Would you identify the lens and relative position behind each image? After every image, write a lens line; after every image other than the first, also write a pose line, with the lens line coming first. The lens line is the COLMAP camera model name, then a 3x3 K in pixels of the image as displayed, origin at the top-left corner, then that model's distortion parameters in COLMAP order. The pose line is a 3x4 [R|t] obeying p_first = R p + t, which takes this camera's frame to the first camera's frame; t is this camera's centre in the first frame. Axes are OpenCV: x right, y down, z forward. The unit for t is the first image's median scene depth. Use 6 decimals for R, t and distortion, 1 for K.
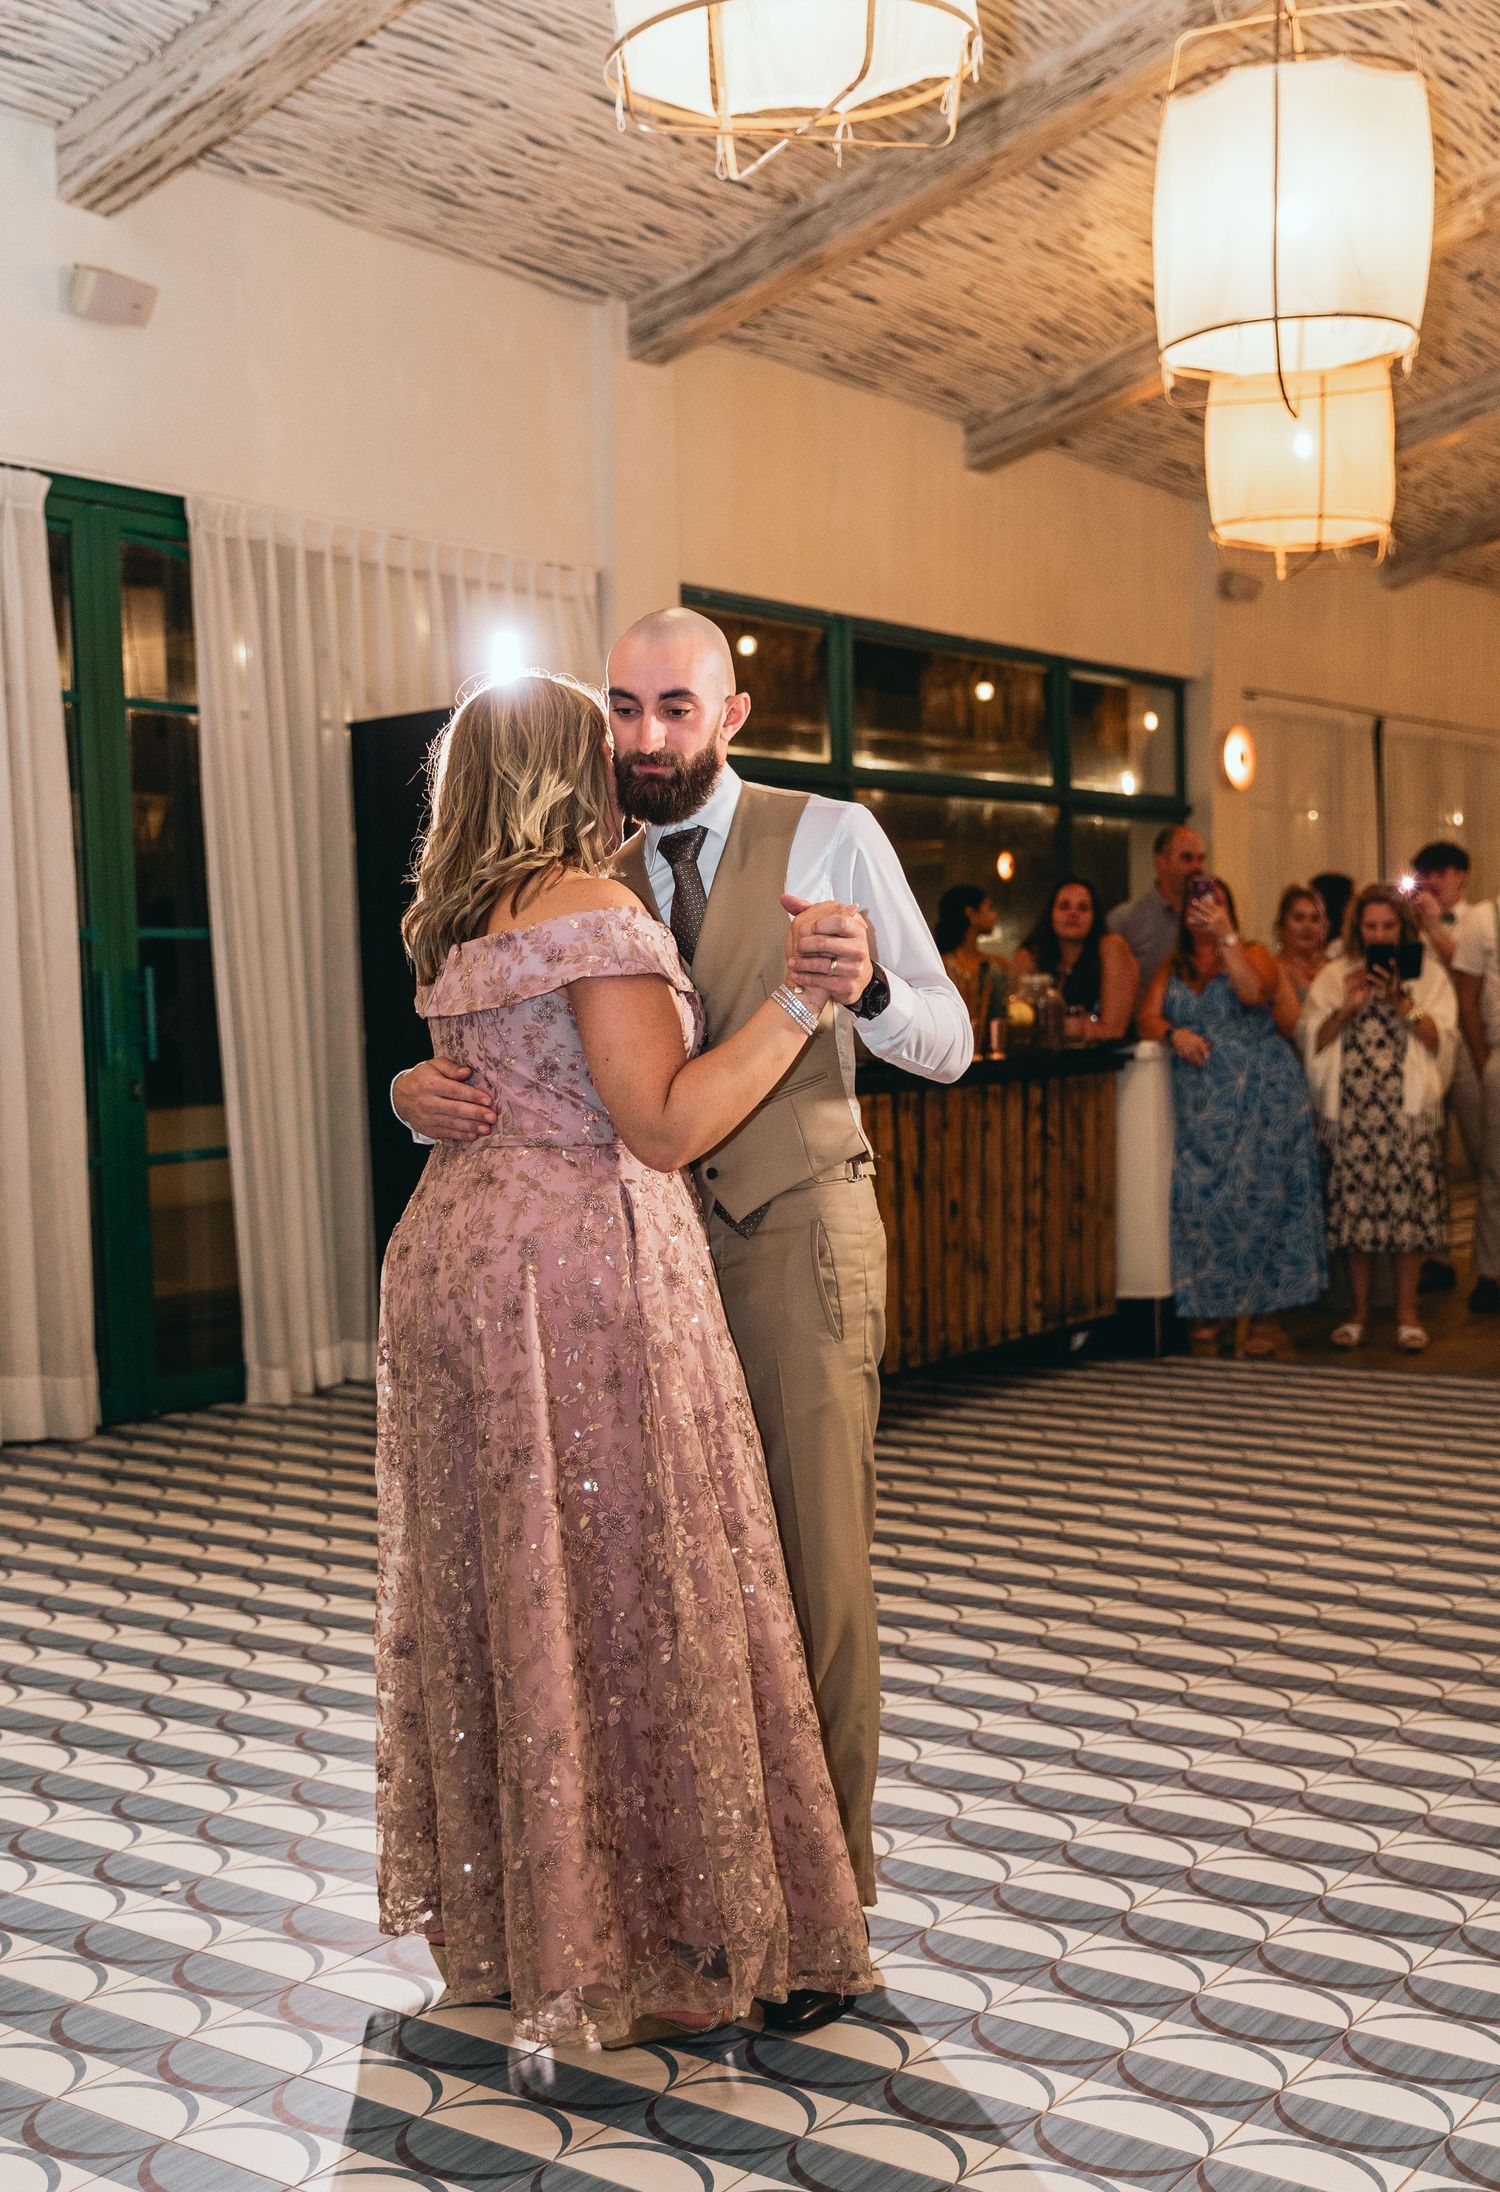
lens RADIAL K [[2386.5, 0, 748.6], [0, 2386.5, 1099.2], [0, 0, 1]] dist [0.010422, 0.000000]
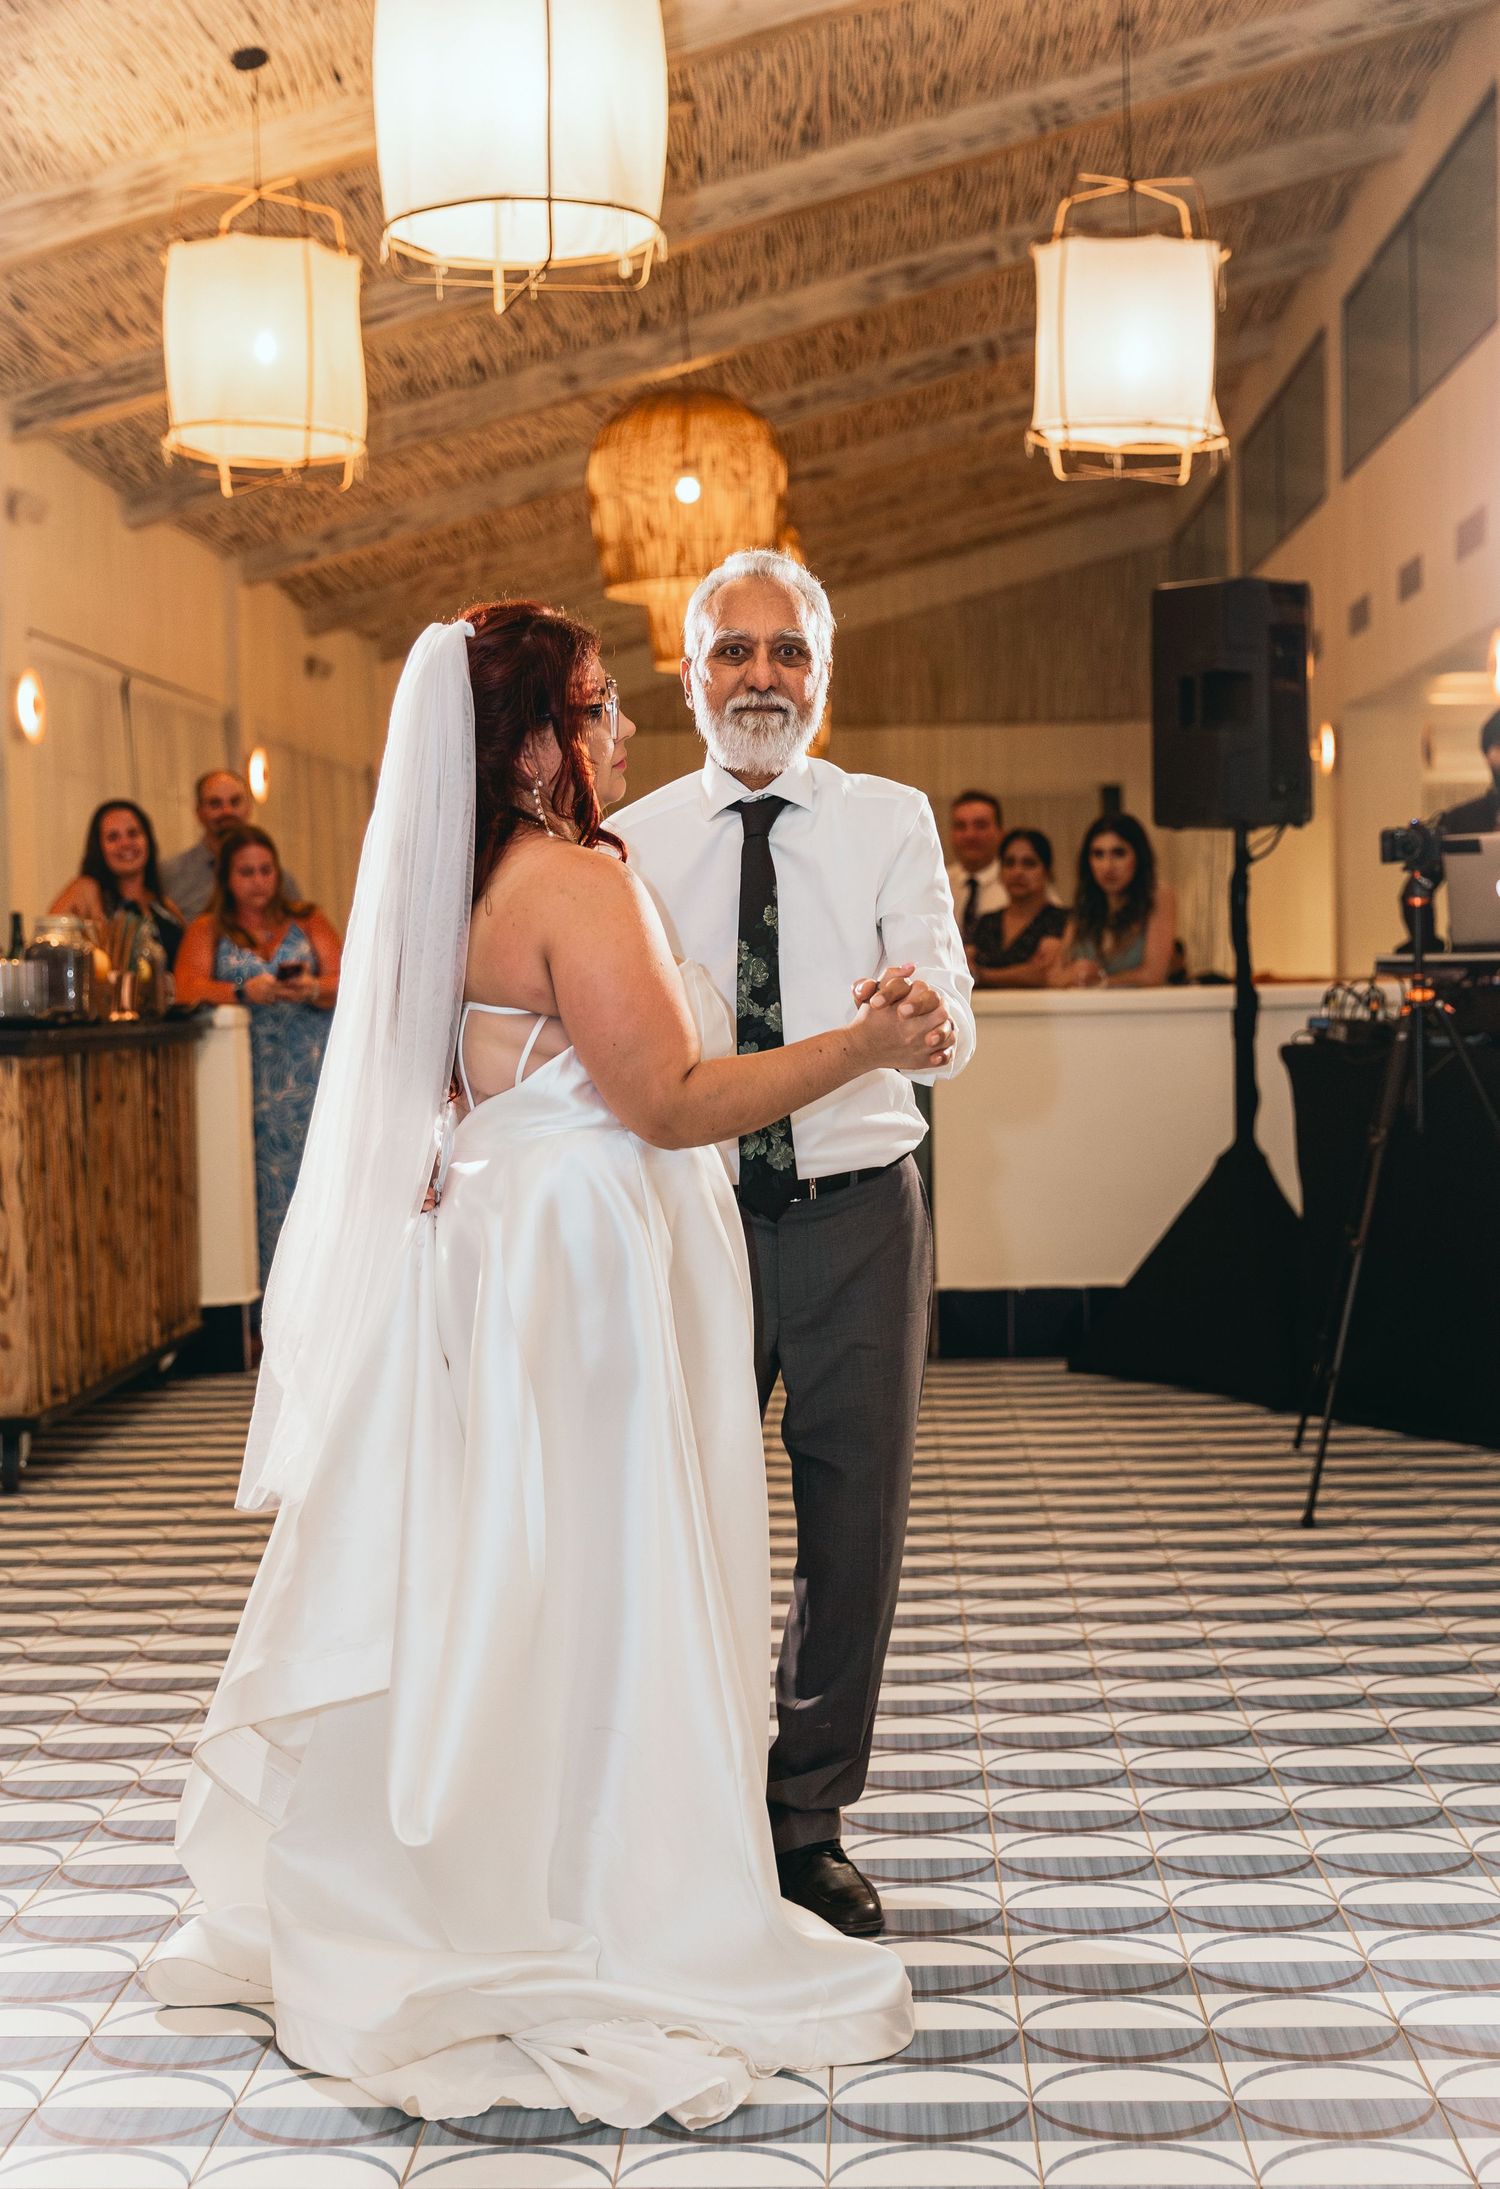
lens RADIAL K [[2797.0, 0, 746.1], [0, 2797.0, 1093.2], [0, 0, 1]] dist [-0.057605, 0.000000]
pose [[0.832184, -0.012329, 0.554362, -0.233367], [0.023050, 0.999658, -0.012370, 0.023740], [-0.554020, 0.023072, 0.832184, 0.058001]]
